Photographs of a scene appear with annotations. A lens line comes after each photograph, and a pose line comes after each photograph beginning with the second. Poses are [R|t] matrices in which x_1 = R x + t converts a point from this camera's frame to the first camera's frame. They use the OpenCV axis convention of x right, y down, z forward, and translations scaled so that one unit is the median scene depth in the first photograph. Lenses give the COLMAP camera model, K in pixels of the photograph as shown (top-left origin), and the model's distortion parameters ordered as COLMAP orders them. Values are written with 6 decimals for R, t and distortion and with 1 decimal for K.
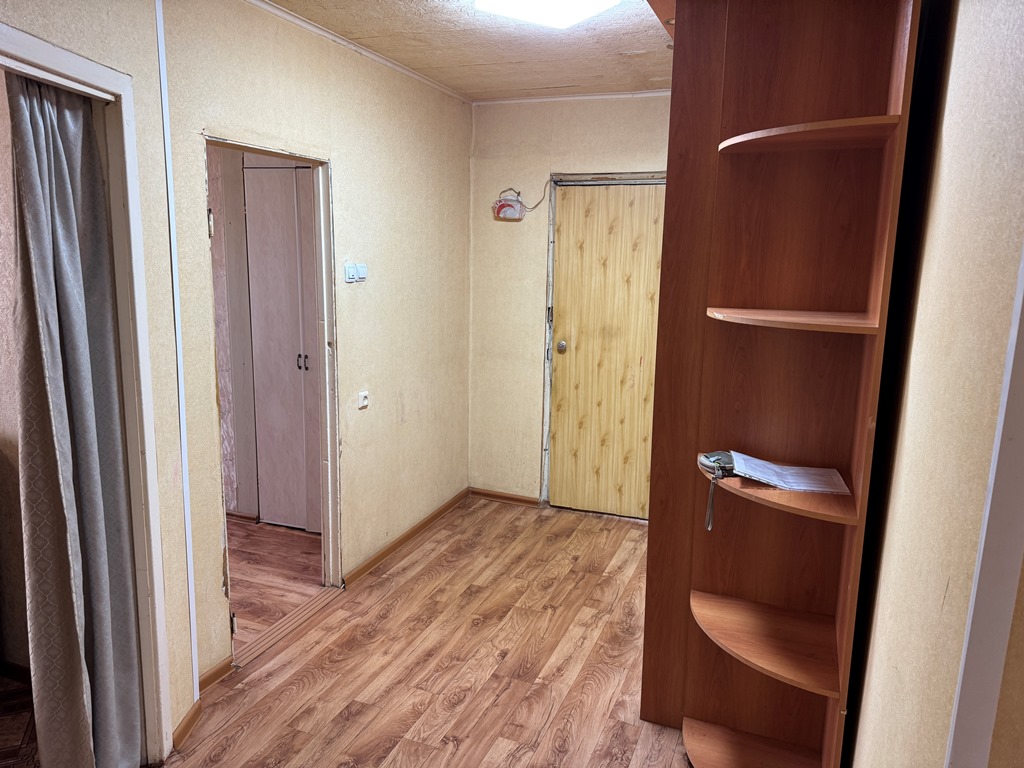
lens RADIAL K [[721.3, 0, 510.2], [0, 721.3, 384.2], [0, 0, 1]] dist [0.056038, -0.073492]
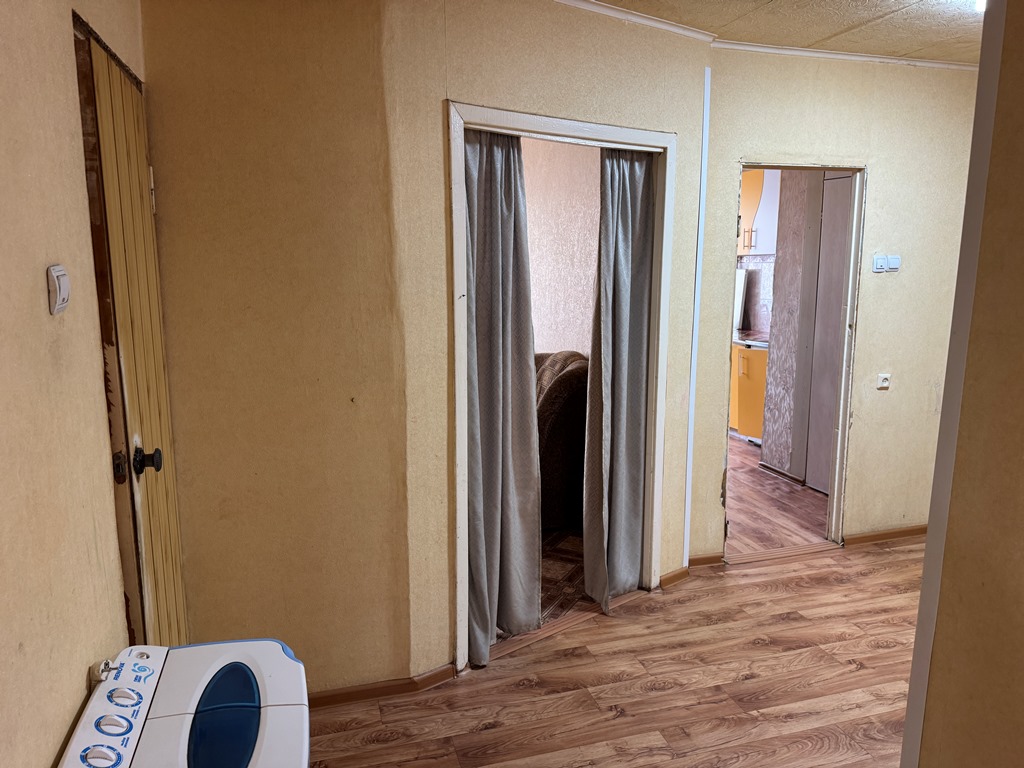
lens RADIAL K [[721.3, 0, 515.9], [0, 721.3, 382.0], [0, 0, 1]] dist [0.056038, -0.073492]
pose [[0.627481, 0.102684, -0.771831, 0.348355], [-0.120475, 0.992132, 0.034050, 0.061637], [0.769255, 0.071620, 0.634915, -0.142418]]
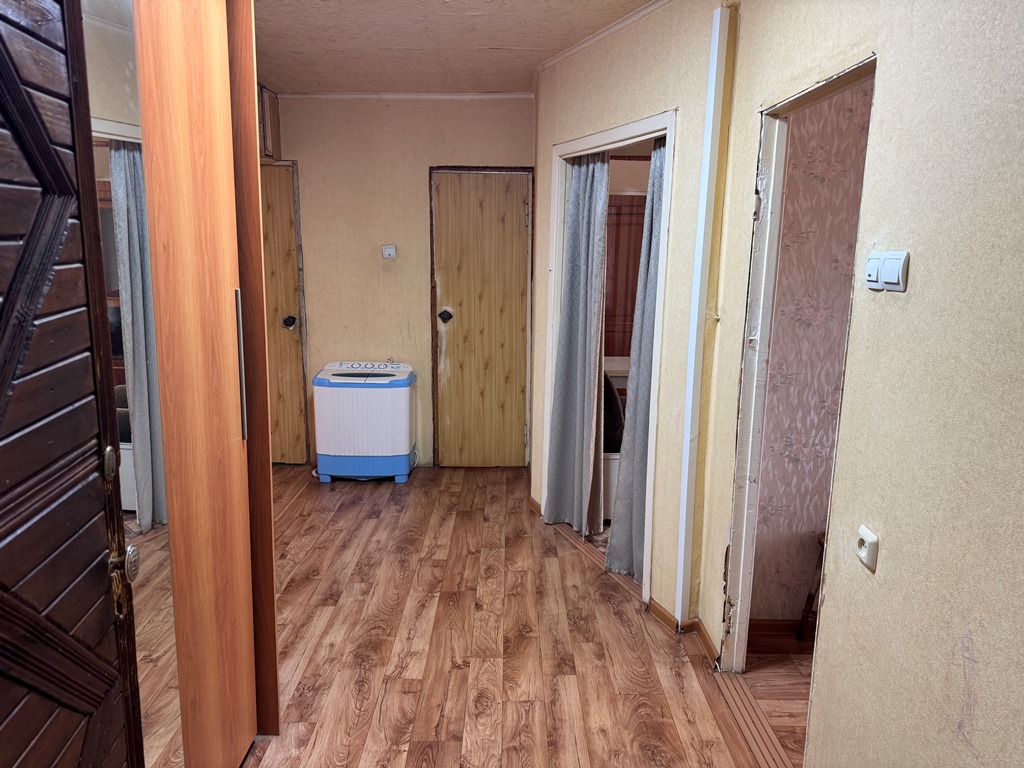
lens RADIAL K [[721.3, 0, 513.4], [0, 721.3, 383.0], [0, 0, 1]] dist [0.056038, -0.073492]
pose [[-0.922415, 0.036989, -0.384425, 0.212843], [-0.105327, 0.933575, 0.342556, -0.251737], [0.371560, 0.356469, -0.857247, 1.510286]]
